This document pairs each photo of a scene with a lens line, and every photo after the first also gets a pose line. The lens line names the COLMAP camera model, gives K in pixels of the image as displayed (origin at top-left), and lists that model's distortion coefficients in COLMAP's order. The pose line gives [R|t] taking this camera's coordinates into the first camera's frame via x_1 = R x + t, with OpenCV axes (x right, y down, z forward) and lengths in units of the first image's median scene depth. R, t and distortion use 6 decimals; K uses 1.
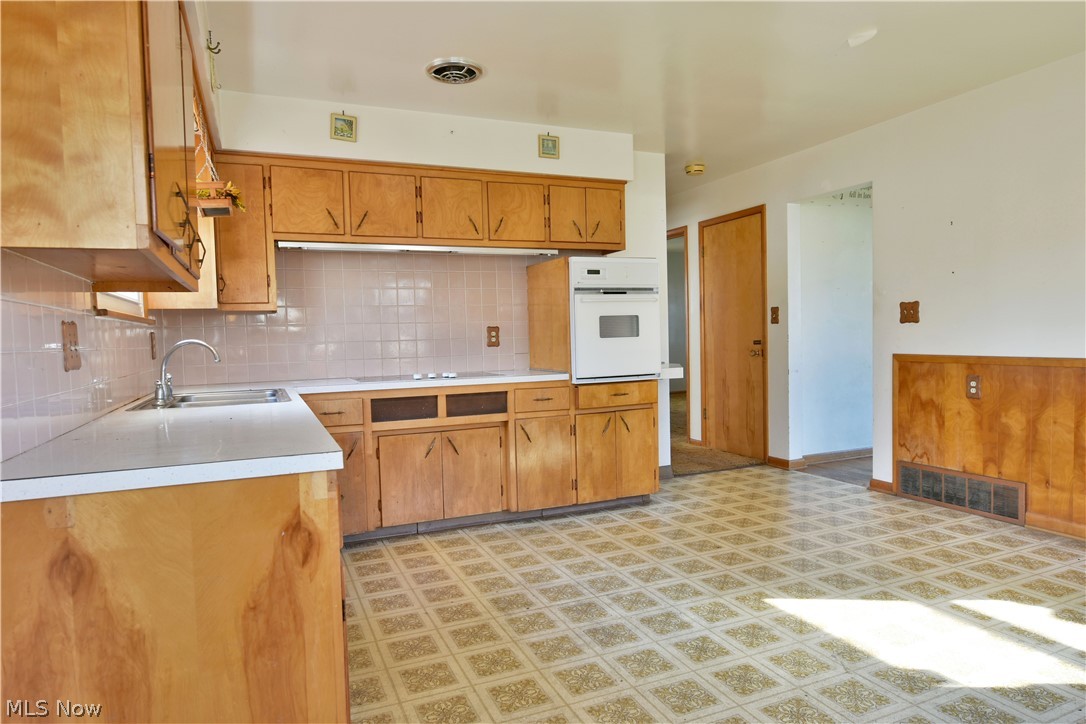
lens RADIAL K [[669.2, 0, 564.4], [0, 669.2, 366.6], [0, 0, 1]] dist [-0.015030, -0.003719]
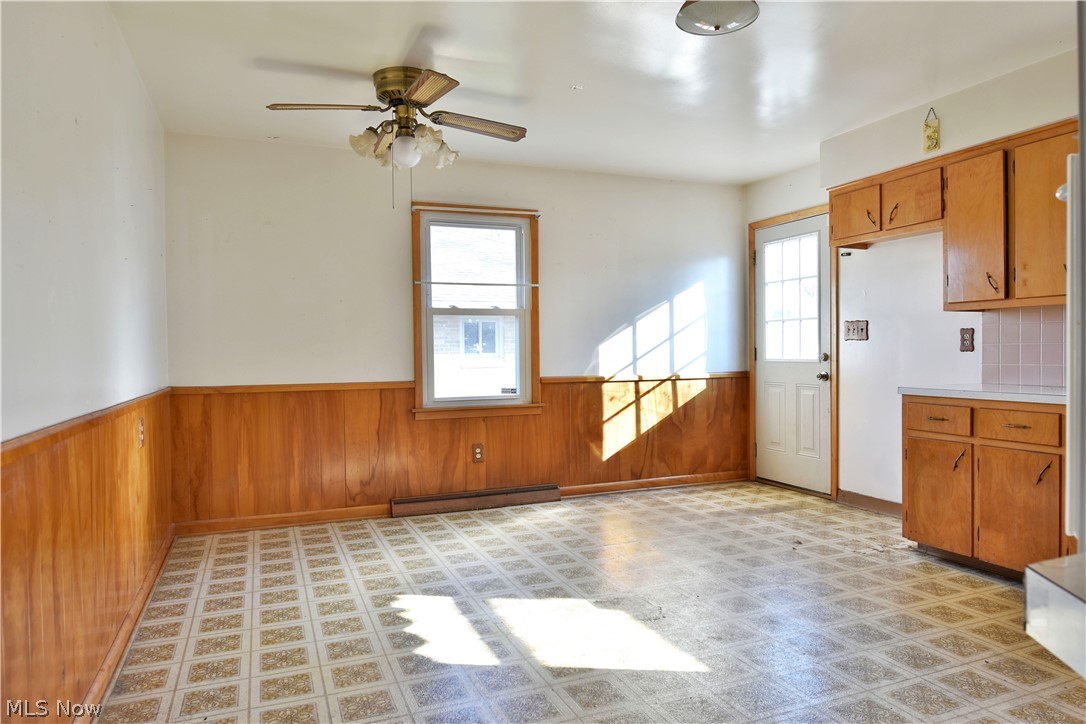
lens RADIAL K [[700.0, 0, 543.6], [0, 700.0, 368.6], [0, 0, 1]] dist [-0.018614, -0.009939]
pose [[-0.998113, 0.041702, 0.045074, 0.357750], [0.044925, 0.996317, 0.073040, -0.079931], [-0.041862, 0.074927, -0.996310, 1.471940]]
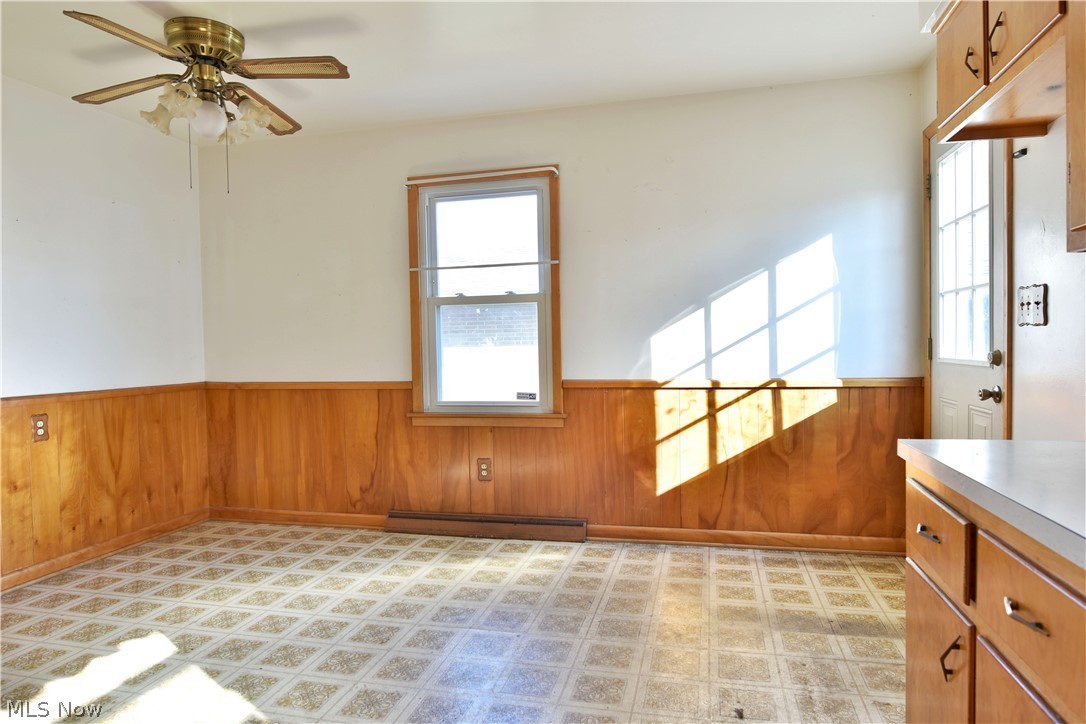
lens RADIAL K [[669.2, 0, 534.3], [0, 669.2, 366.8], [0, 0, 1]] dist [-0.015030, -0.003719]
pose [[-0.777657, 0.023076, 0.628266, -0.238561], [0.074146, 0.995718, 0.055204, -0.038130], [-0.624302, 0.089513, -0.776038, 0.858431]]
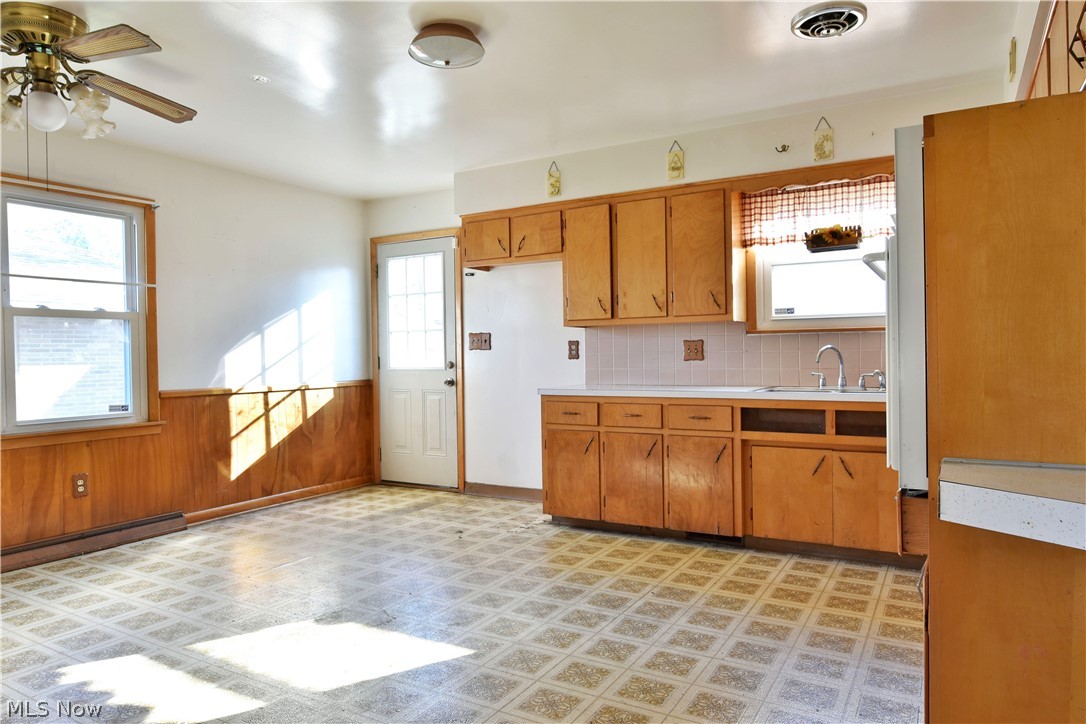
lens RADIAL K [[700.0, 0, 539.3], [0, 700.0, 362.2], [0, 0, 1]] dist [-0.018614, -0.009939]
pose [[-0.820459, 0.048340, -0.569659, 0.593425], [0.011300, 0.997595, 0.068378, -0.086368], [0.571594, 0.049664, -0.819032, 1.442817]]
